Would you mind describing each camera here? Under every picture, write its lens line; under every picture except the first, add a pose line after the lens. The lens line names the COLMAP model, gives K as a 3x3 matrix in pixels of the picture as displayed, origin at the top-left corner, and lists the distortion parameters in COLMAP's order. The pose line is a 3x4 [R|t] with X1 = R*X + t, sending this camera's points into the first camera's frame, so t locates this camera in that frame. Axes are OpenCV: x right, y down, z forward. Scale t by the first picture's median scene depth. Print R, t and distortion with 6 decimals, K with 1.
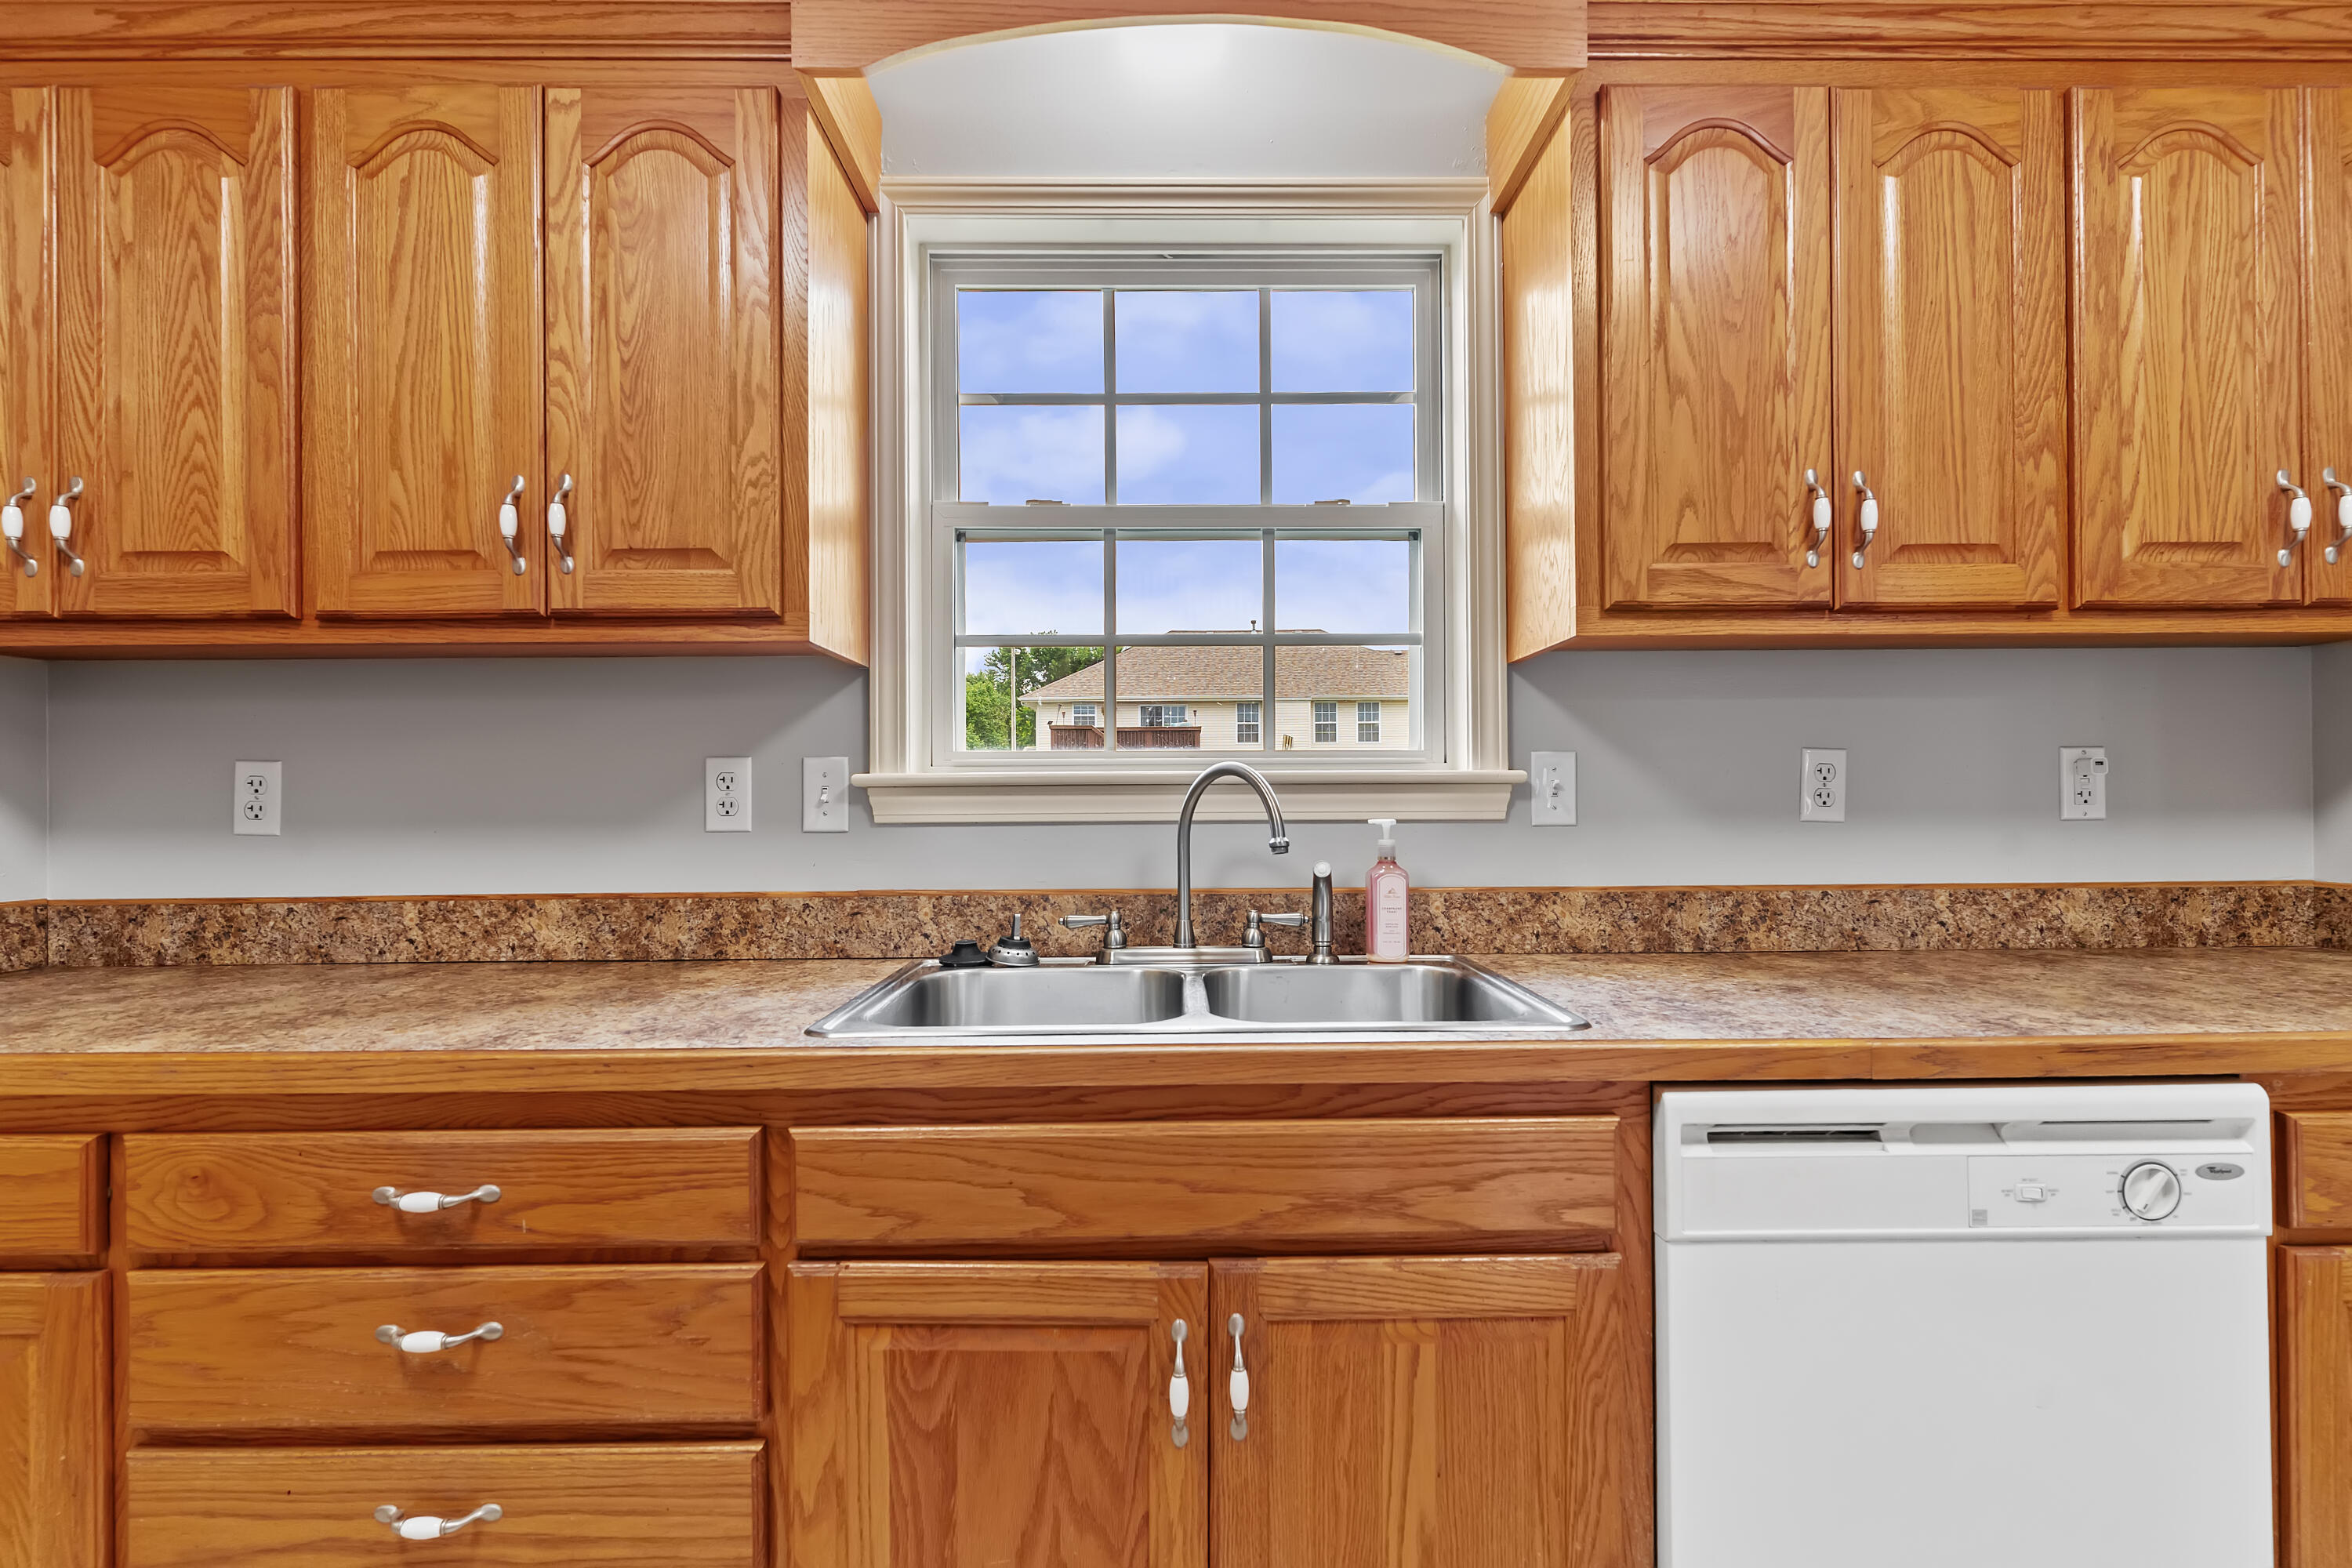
lens RADIAL K [[1139.4, 0, 1170.5], [0, 1139.4, 797.8], [0, 0, 1]] dist [0.004235, -0.003920]
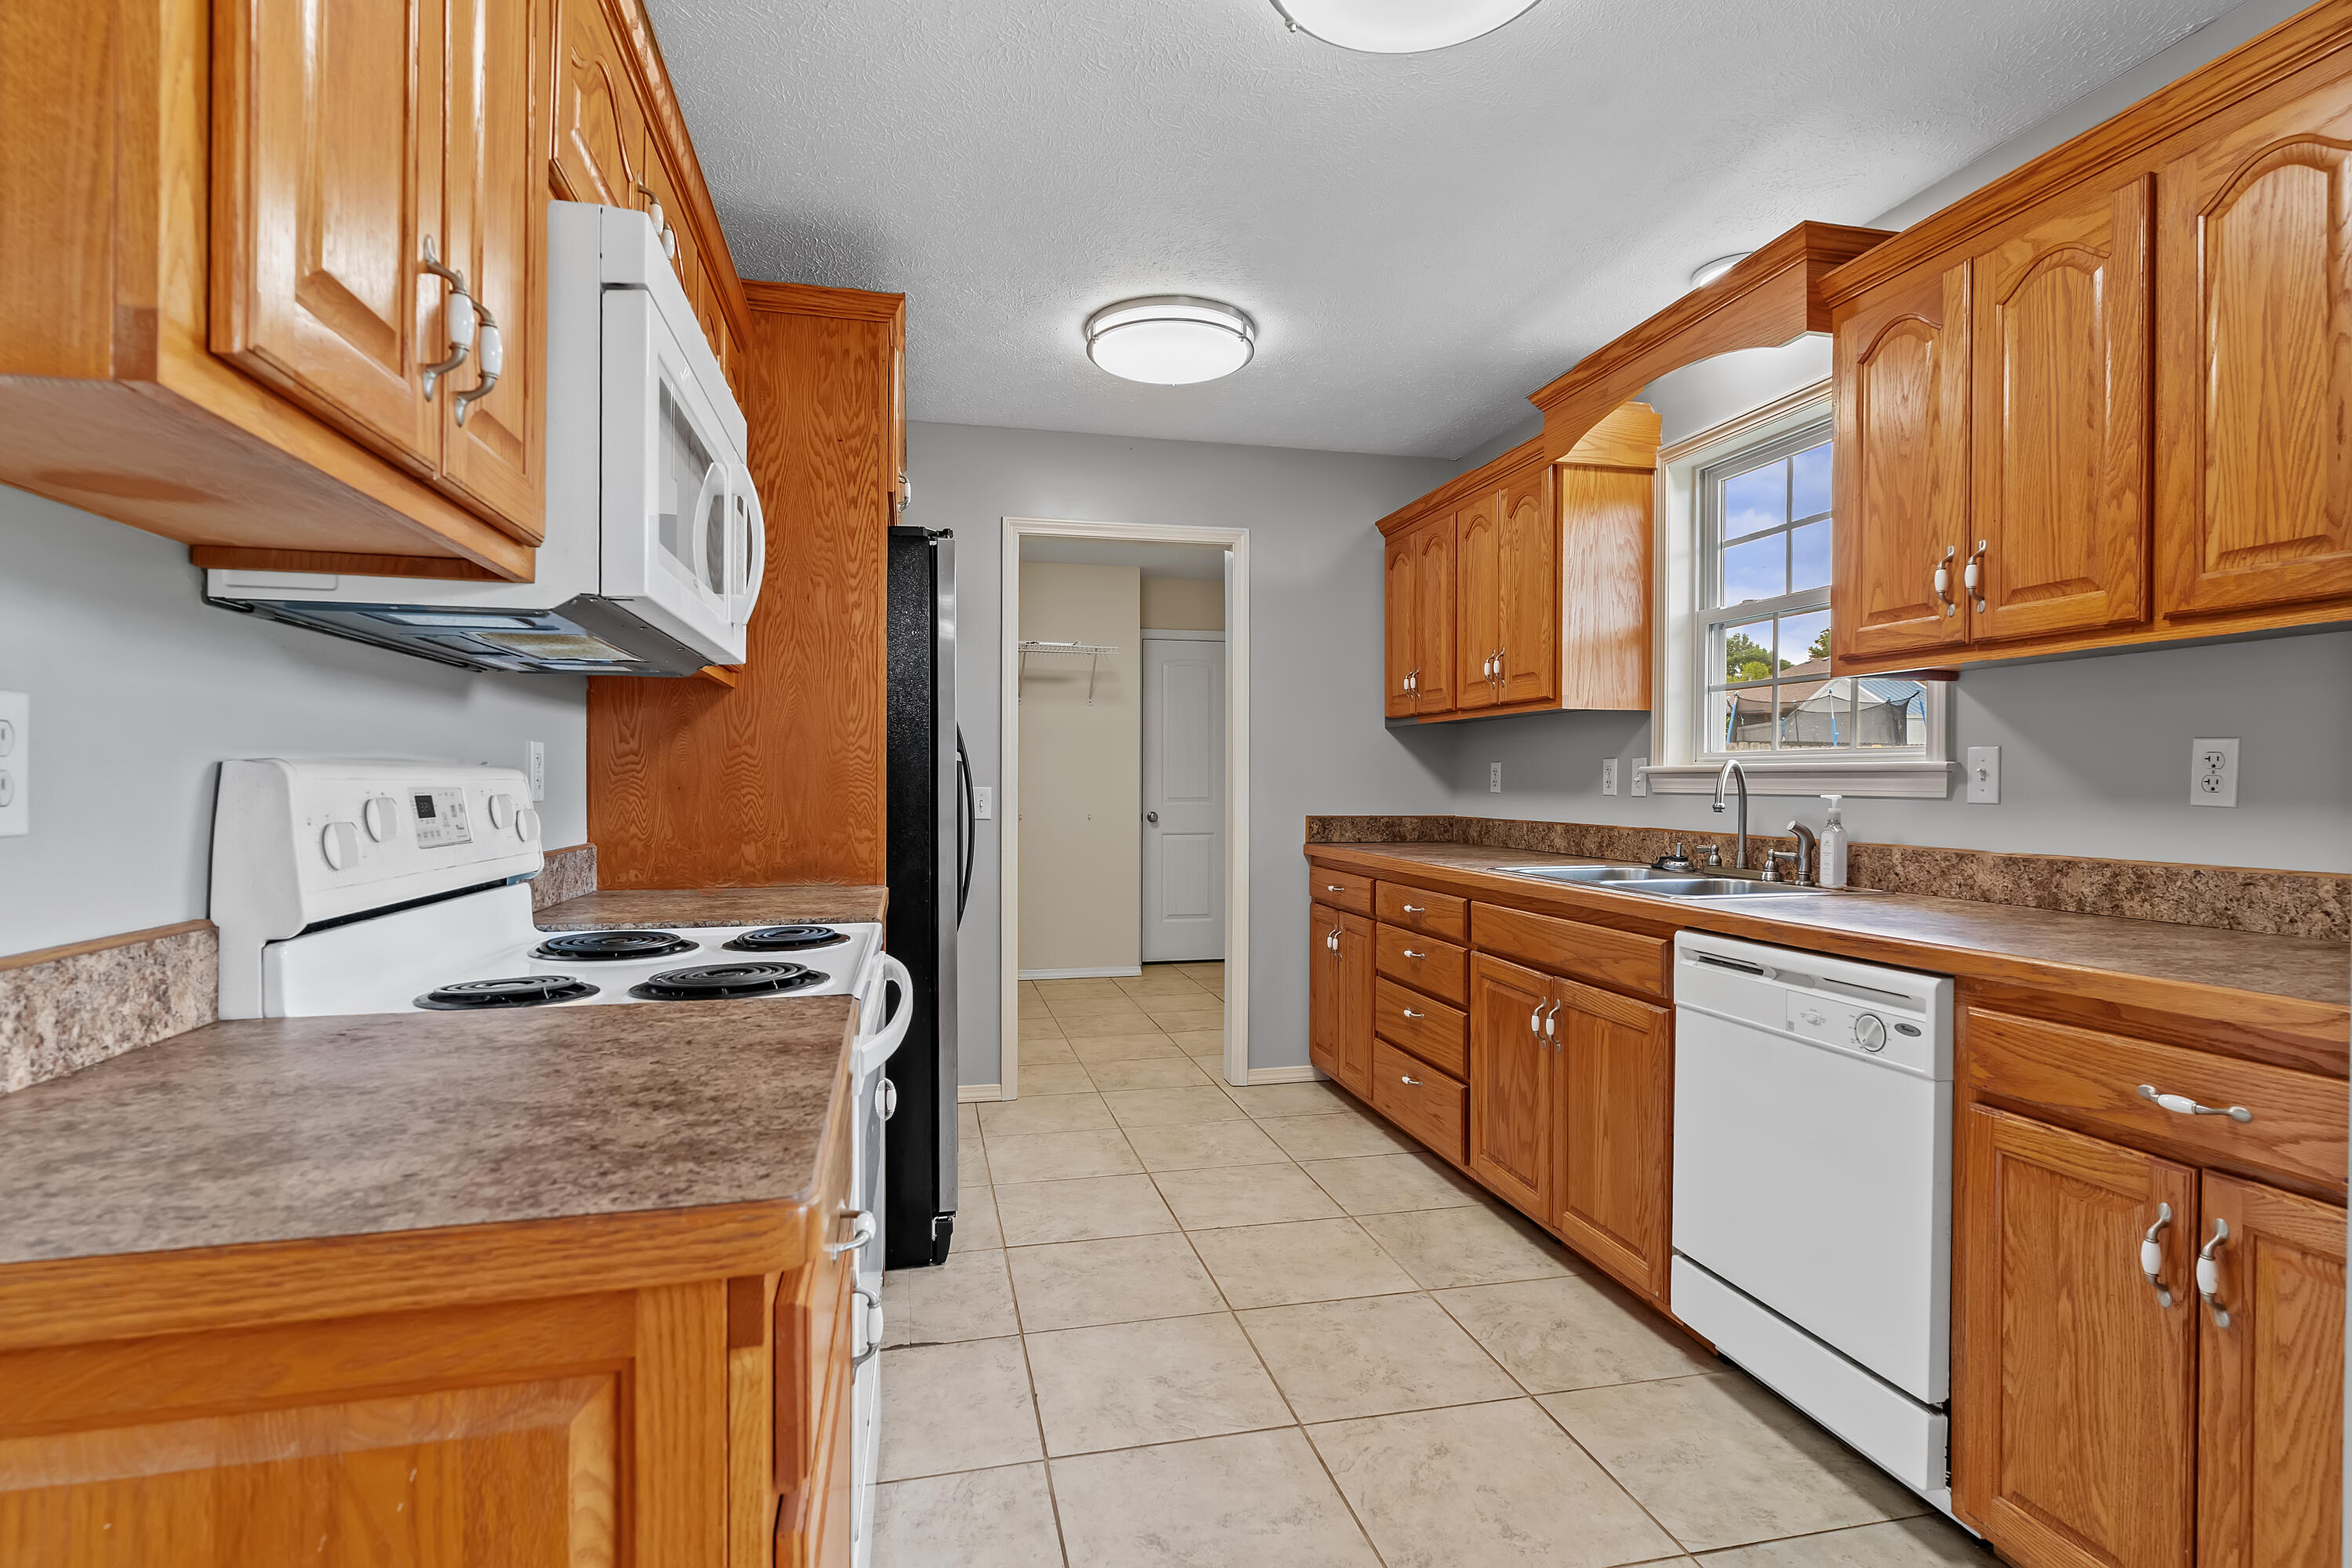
lens RADIAL K [[1139.4, 0, 1151.9], [0, 1139.4, 787.5], [0, 0, 1]] dist [0.004235, -0.003920]
pose [[0.191479, 0.012631, -0.981415, 1.737609], [-0.000450, 0.999918, 0.012781, -0.011959], [0.981497, -0.002006, 0.191469, -0.218849]]
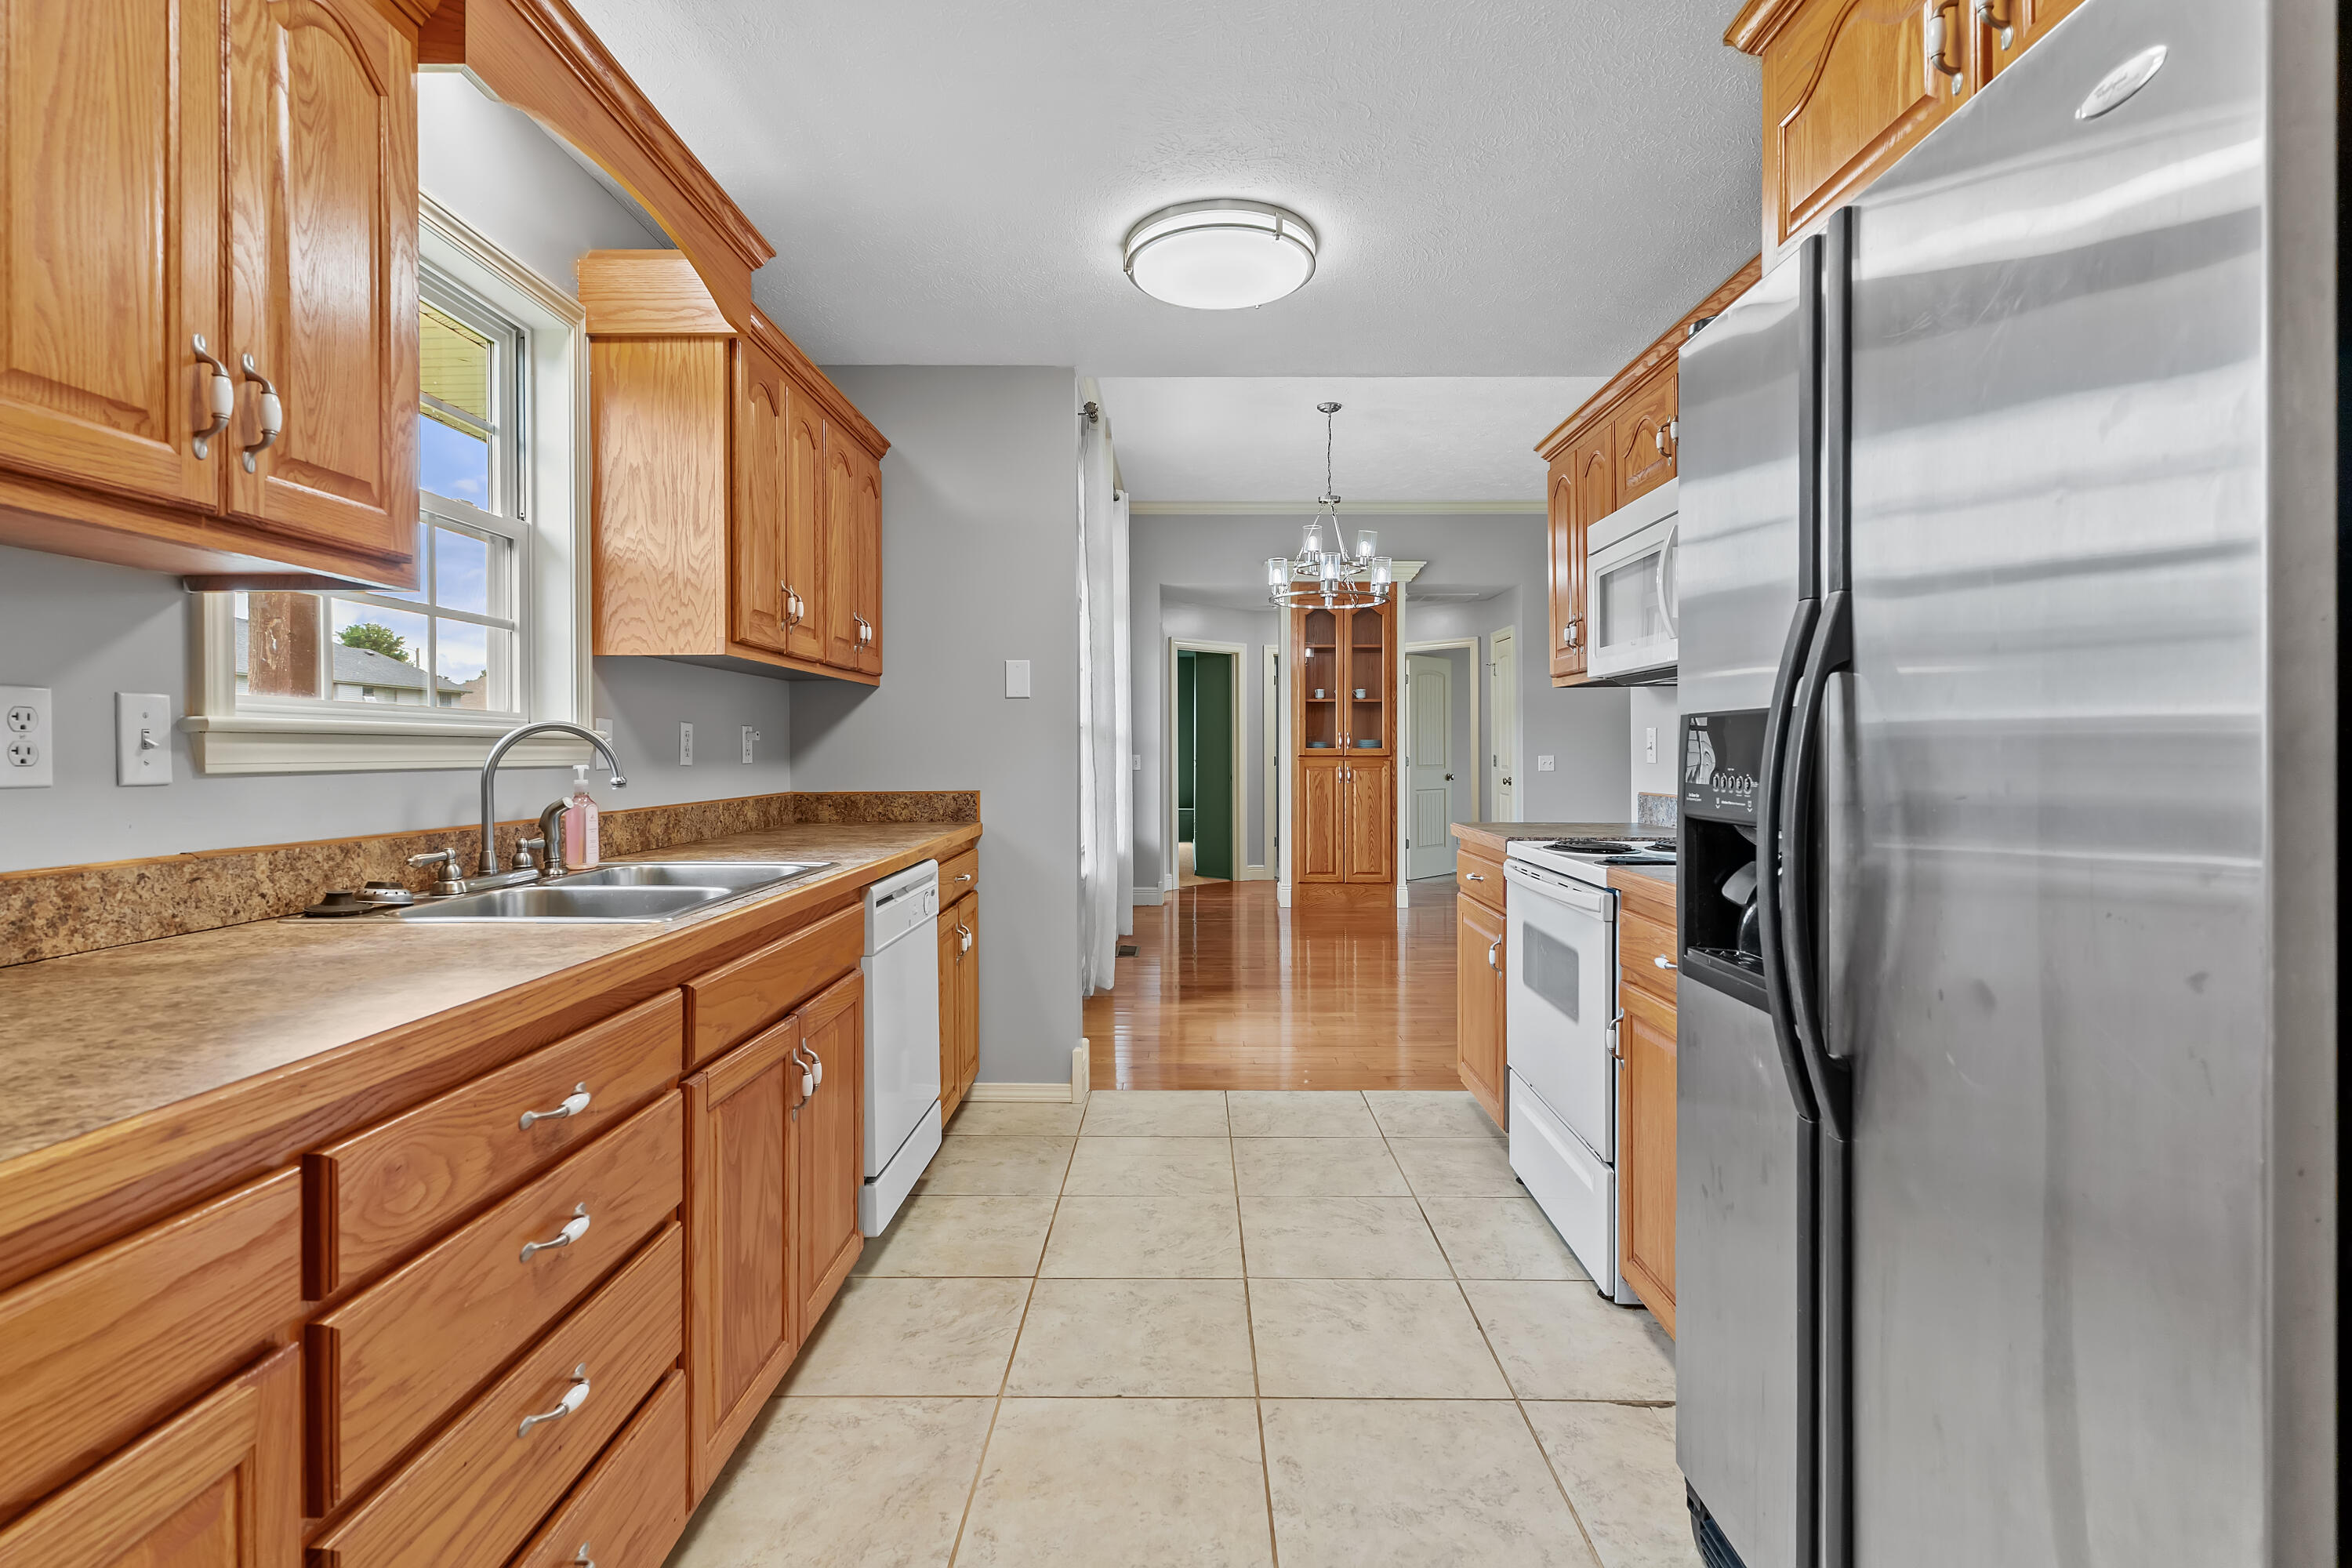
lens RADIAL K [[1139.4, 0, 1189.6], [0, 1139.4, 749.1], [0, 0, 1]] dist [0.004235, -0.003920]
pose [[0.010926, 0.009031, 0.999900, -1.340917], [0.001534, 0.999958, -0.009048, 0.015425], [-0.999939, 0.001633, 0.010912, 0.296330]]
